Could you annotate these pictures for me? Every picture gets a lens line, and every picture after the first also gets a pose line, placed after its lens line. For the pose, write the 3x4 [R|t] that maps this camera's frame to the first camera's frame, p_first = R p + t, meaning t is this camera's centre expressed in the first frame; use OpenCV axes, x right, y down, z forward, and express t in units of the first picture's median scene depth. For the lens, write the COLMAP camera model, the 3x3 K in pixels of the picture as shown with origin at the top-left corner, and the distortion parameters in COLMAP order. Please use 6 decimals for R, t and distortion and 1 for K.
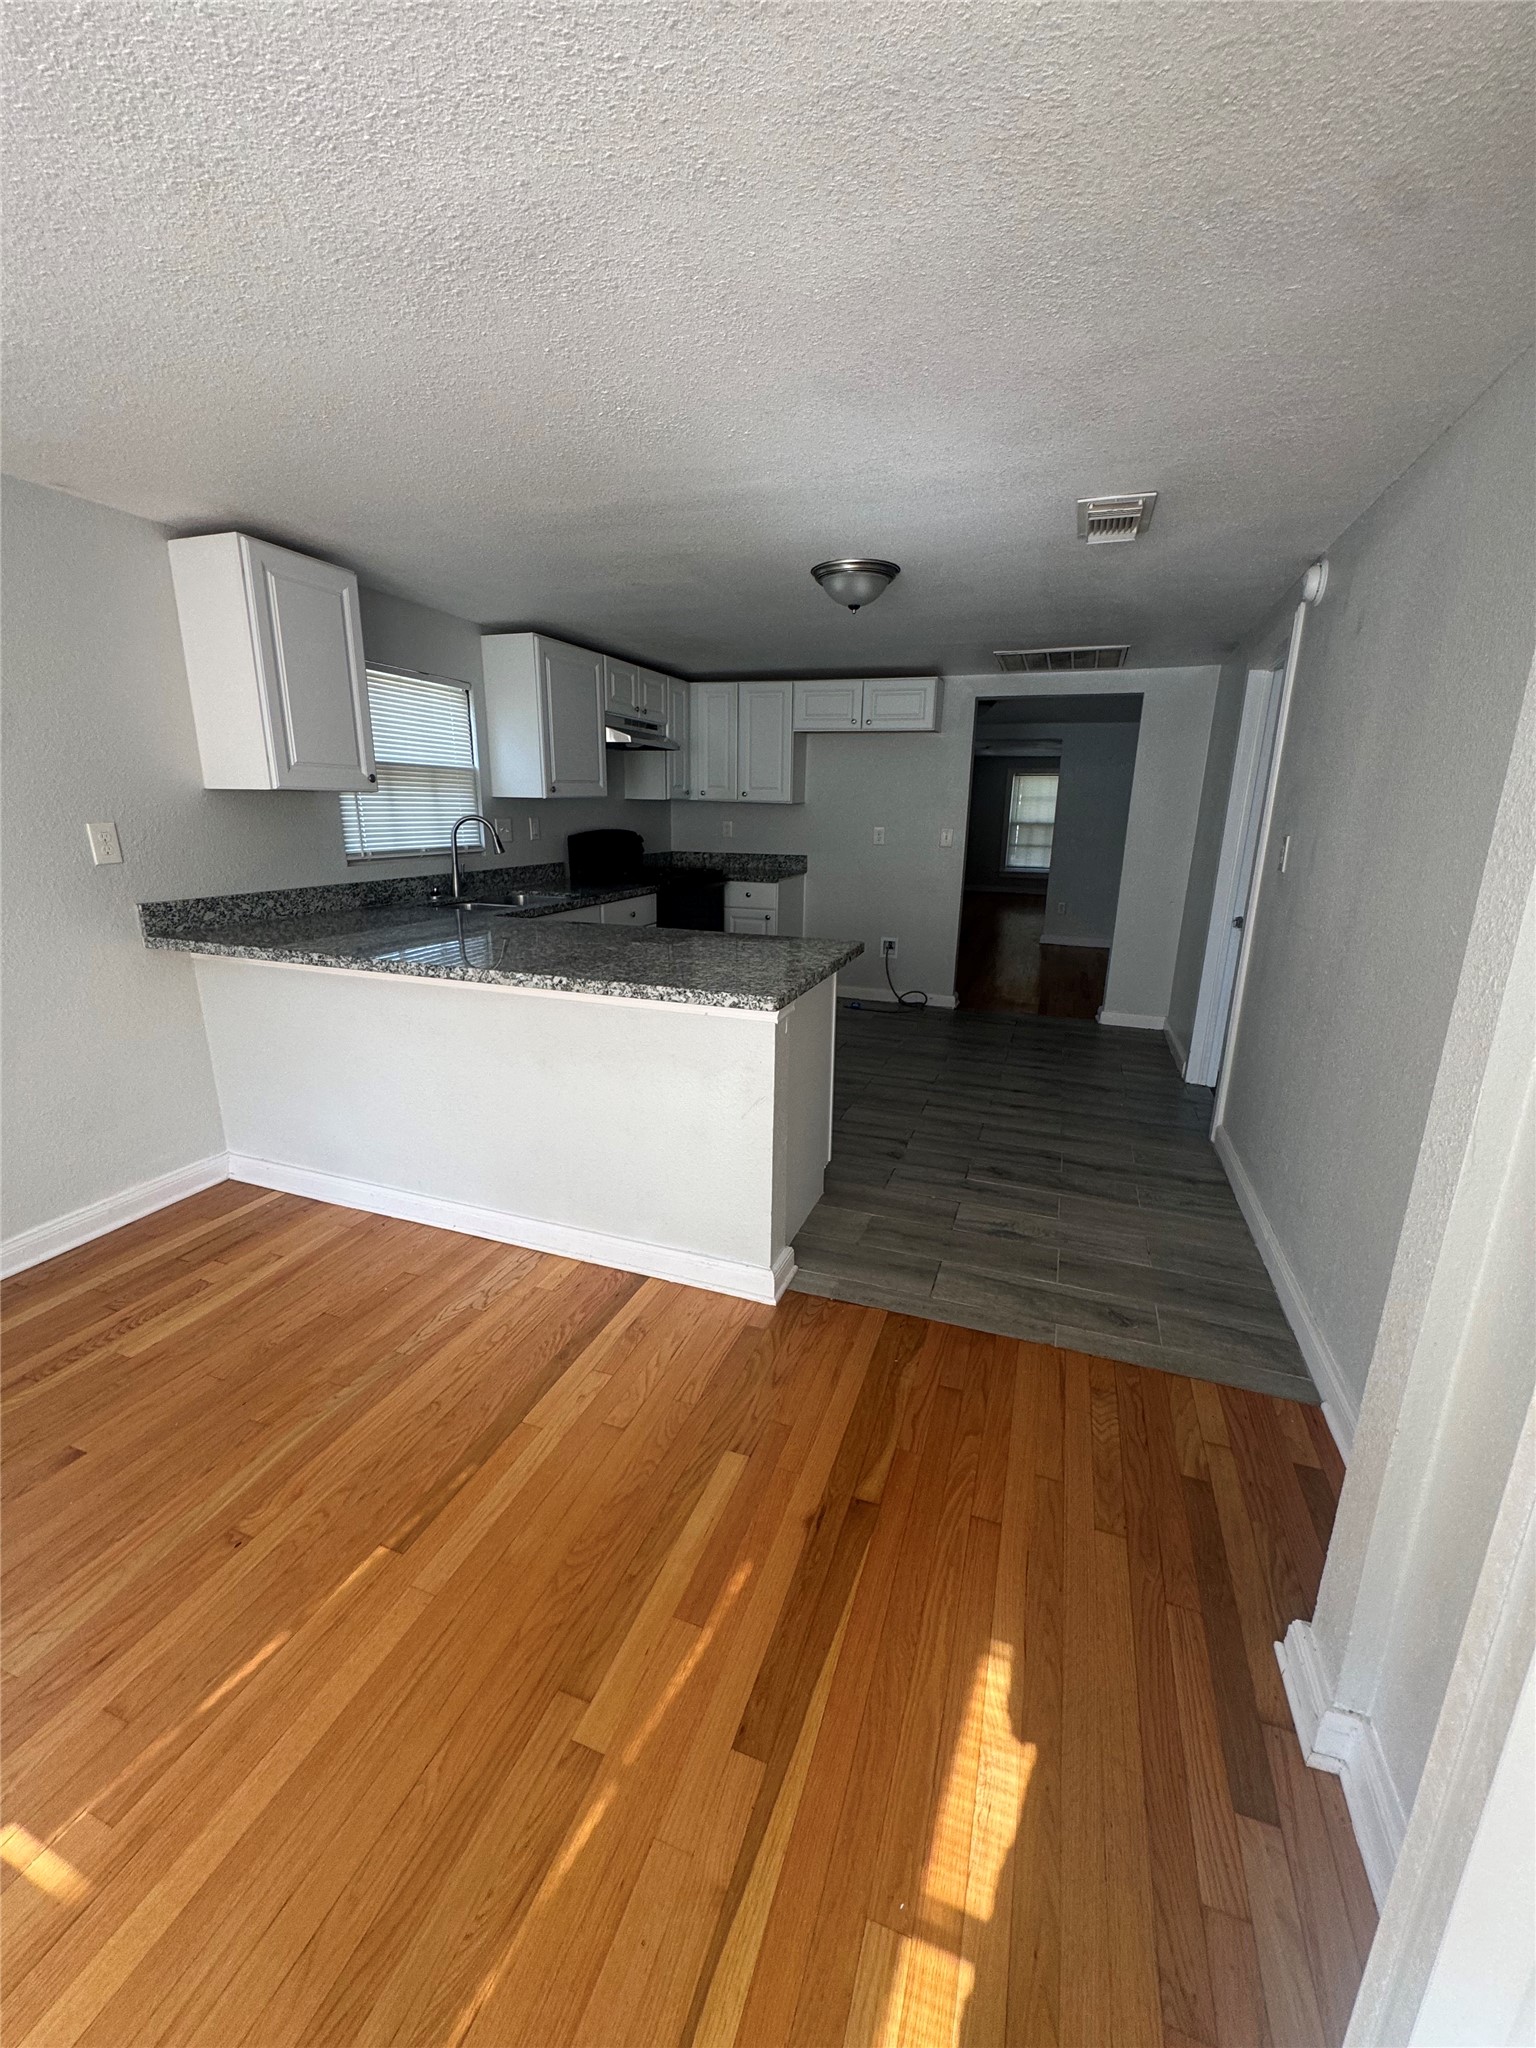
lens RADIAL K [[818.0, 0, 768.0], [0, 818.0, 1024.0], [0, 0, 1]] dist [-0.003107, -0.000036]
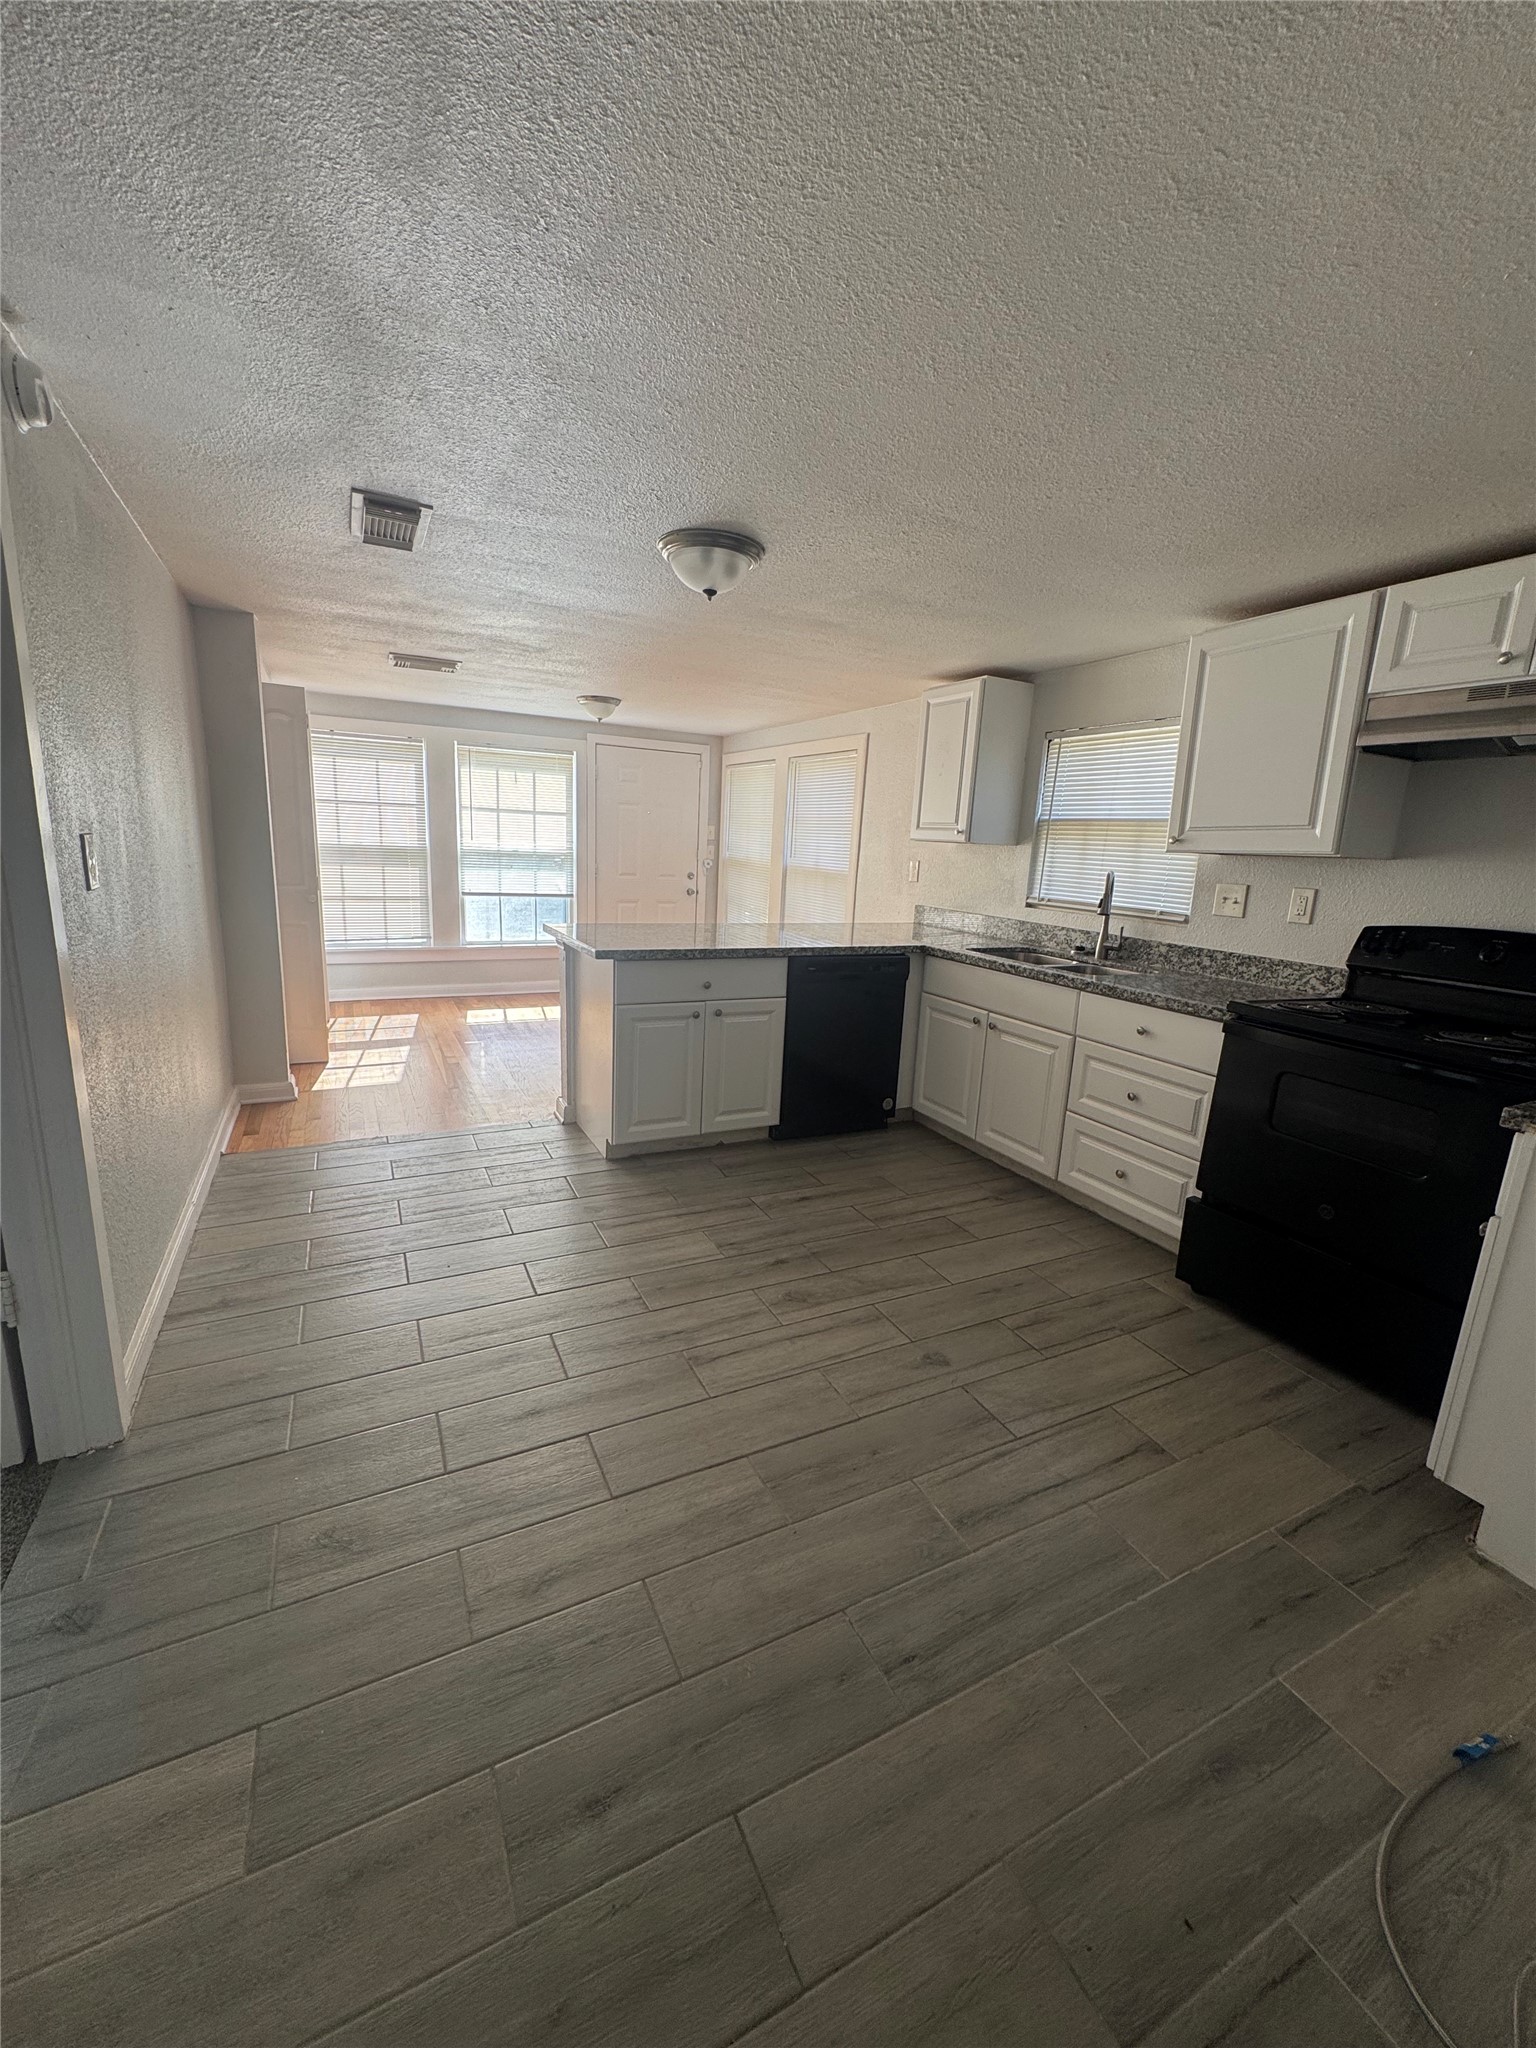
lens RADIAL K [[818.0, 0, 768.0], [0, 818.0, 1024.0], [0, 0, 1]] dist [-0.003107, -0.000036]
pose [[-0.682311, 0.113150, -0.722253, 0.512945], [-0.244853, 0.895520, 0.371606, -0.320031], [0.688839, 0.430396, -0.583318, 1.235058]]
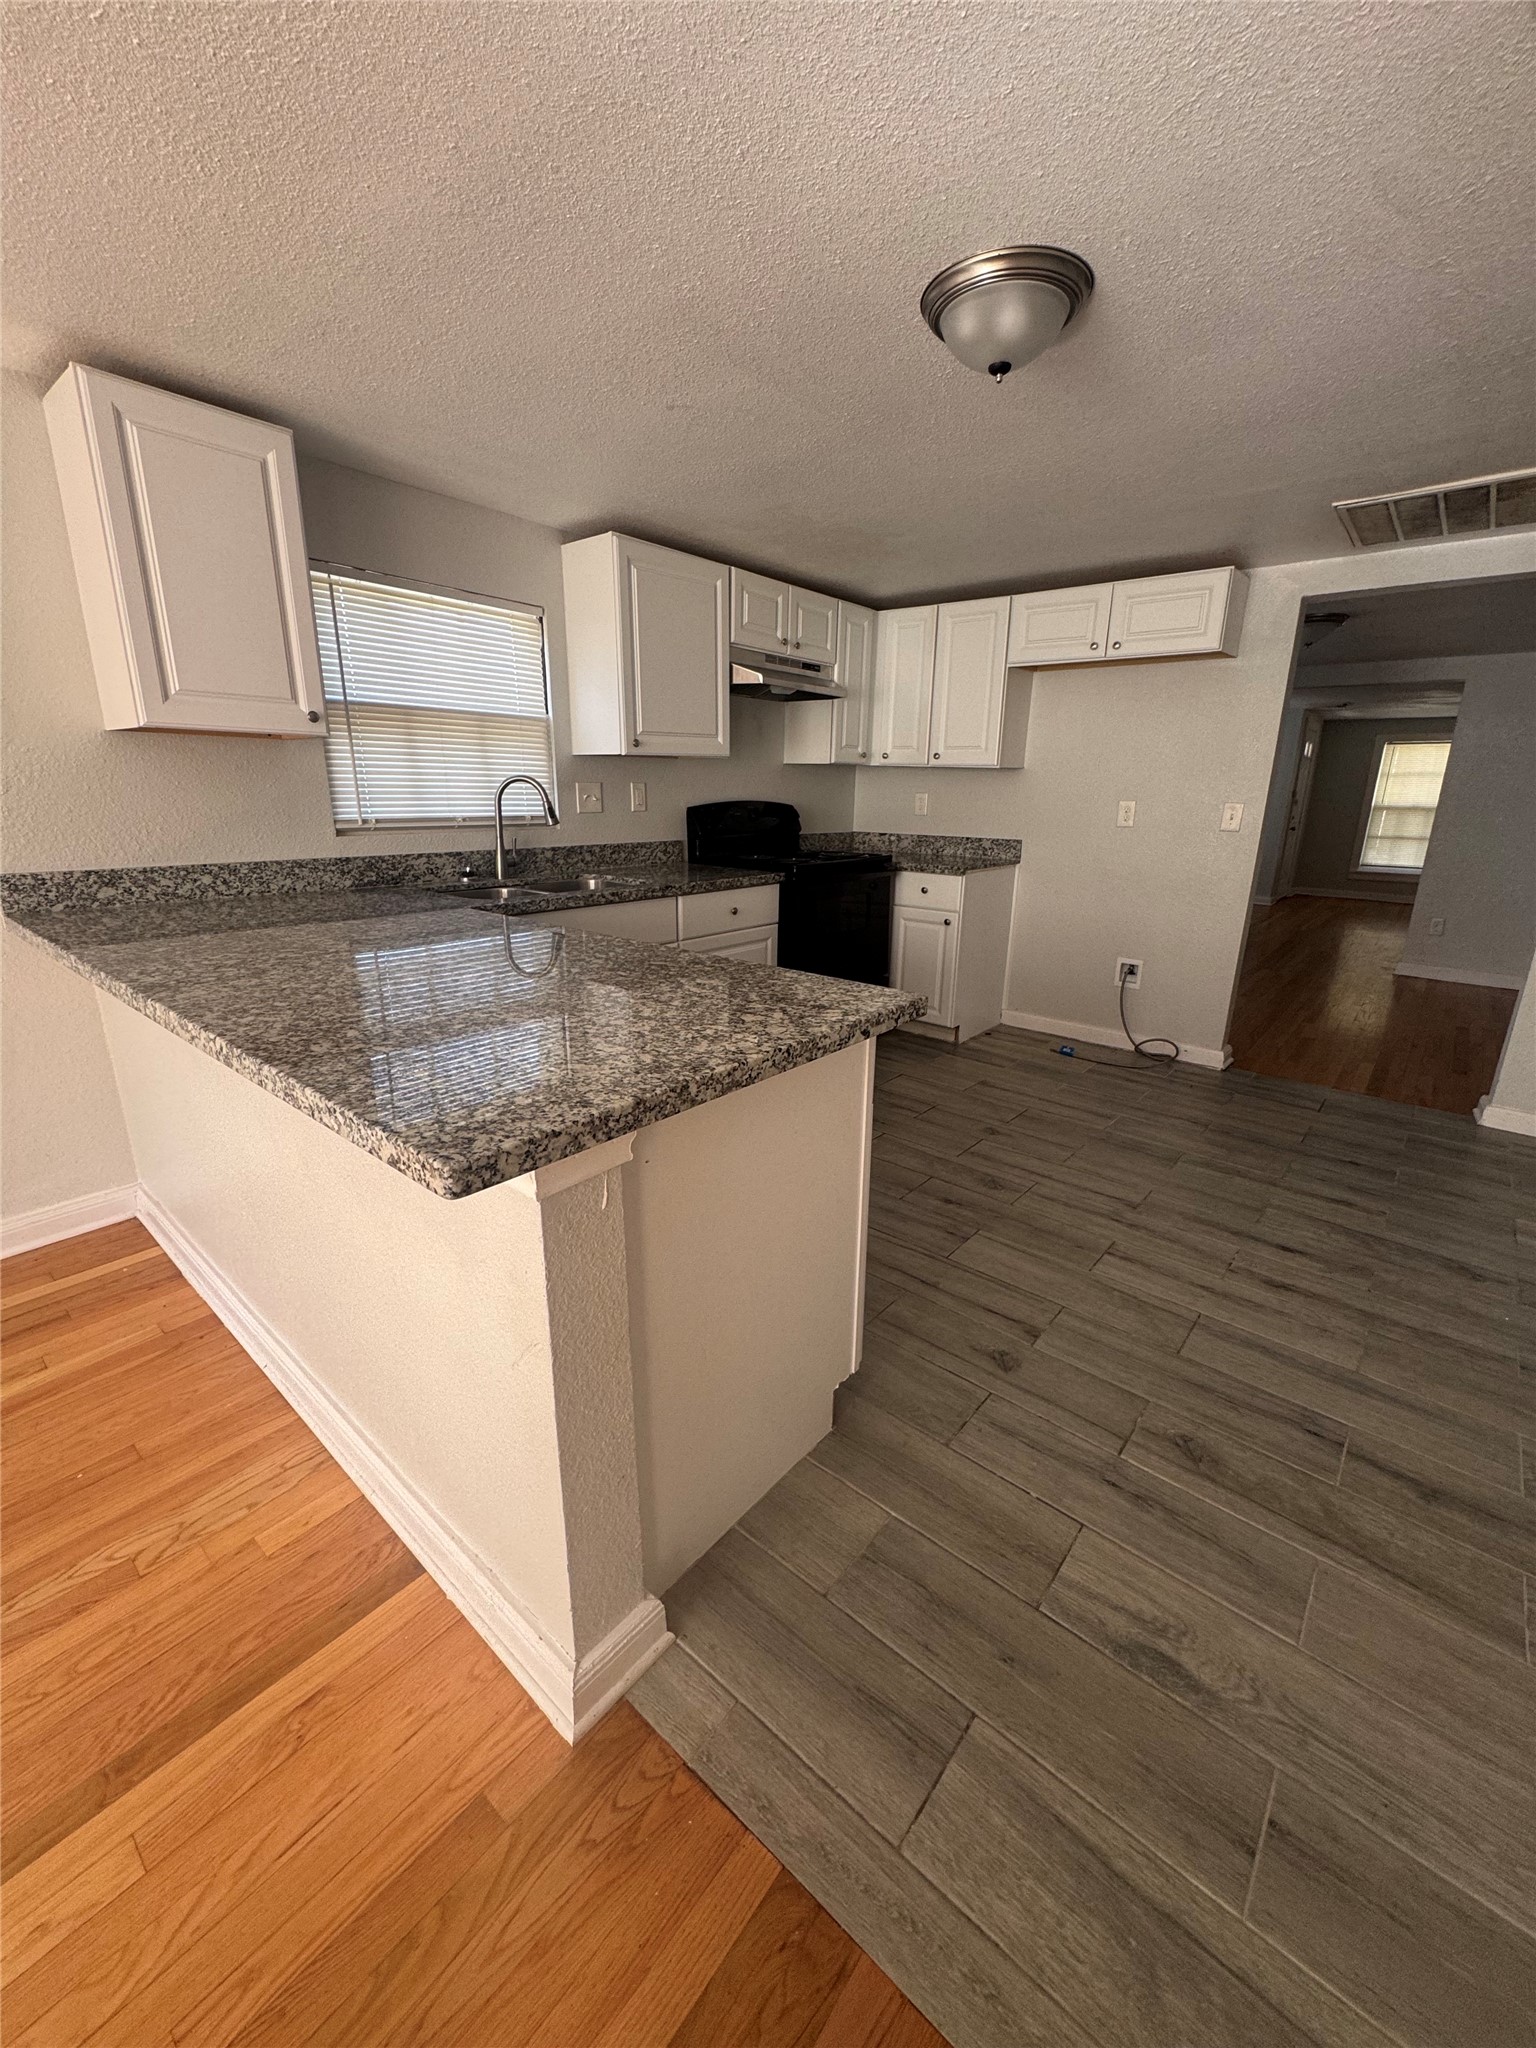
lens RADIAL K [[818.0, 0, 768.0], [0, 818.0, 1024.0], [0, 0, 1]] dist [-0.003107, -0.000036]
pose [[0.938540, 0.095159, -0.331796, 0.131113], [-0.090131, 0.995461, 0.030547, -0.059702], [0.333196, 0.001235, 0.942857, 0.318768]]
